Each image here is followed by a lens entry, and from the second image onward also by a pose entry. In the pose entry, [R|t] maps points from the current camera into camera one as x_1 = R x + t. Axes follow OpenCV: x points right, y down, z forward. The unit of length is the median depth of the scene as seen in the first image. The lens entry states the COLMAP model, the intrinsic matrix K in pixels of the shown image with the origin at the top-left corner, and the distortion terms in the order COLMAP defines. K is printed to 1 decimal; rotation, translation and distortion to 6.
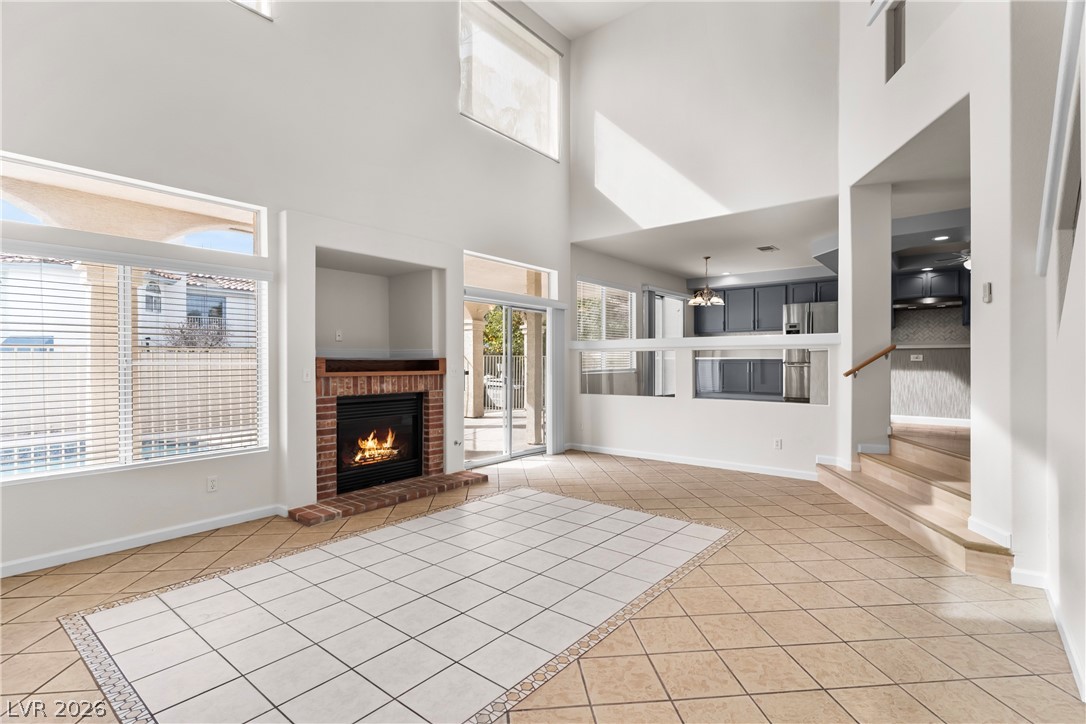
lens RADIAL K [[516.4, 0, 546.1], [0, 516.4, 362.0], [0, 0, 1]] dist [0.002686, -0.000118]
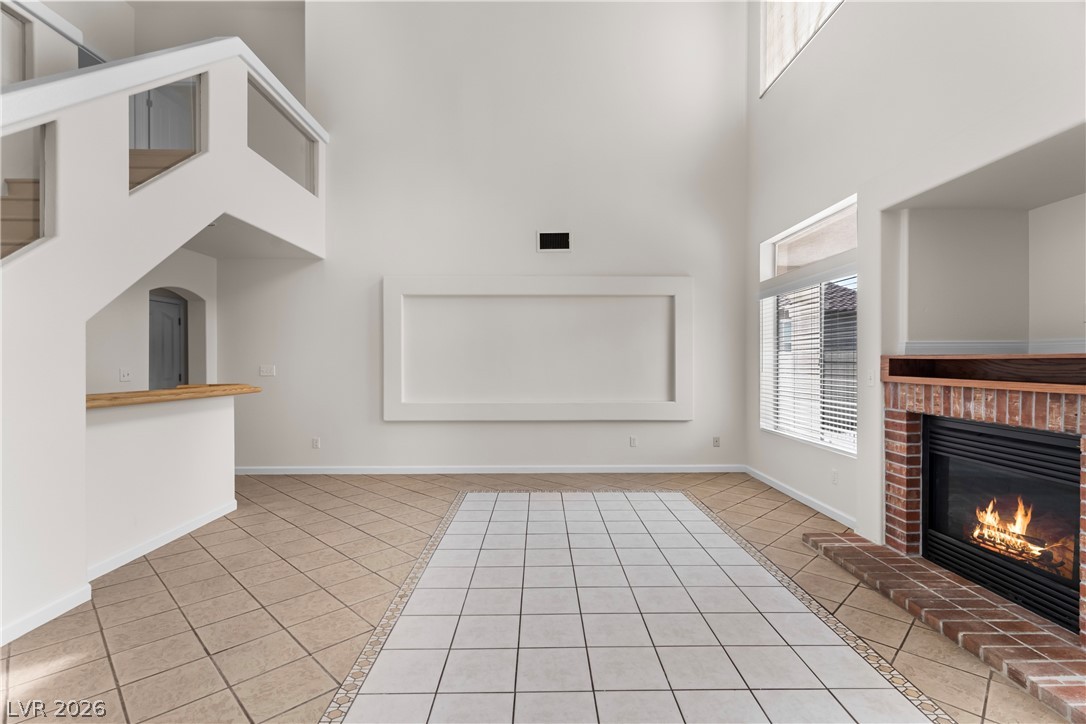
lens RADIAL K [[516.4, 0, 546.1], [0, 516.4, 362.0], [0, 0, 1]] dist [0.002686, -0.000118]
pose [[-0.767573, 0.004143, -0.640949, 0.349902], [0.000275, 0.999981, 0.006134, -0.003607], [0.640962, 0.004532, -0.767559, 1.034035]]
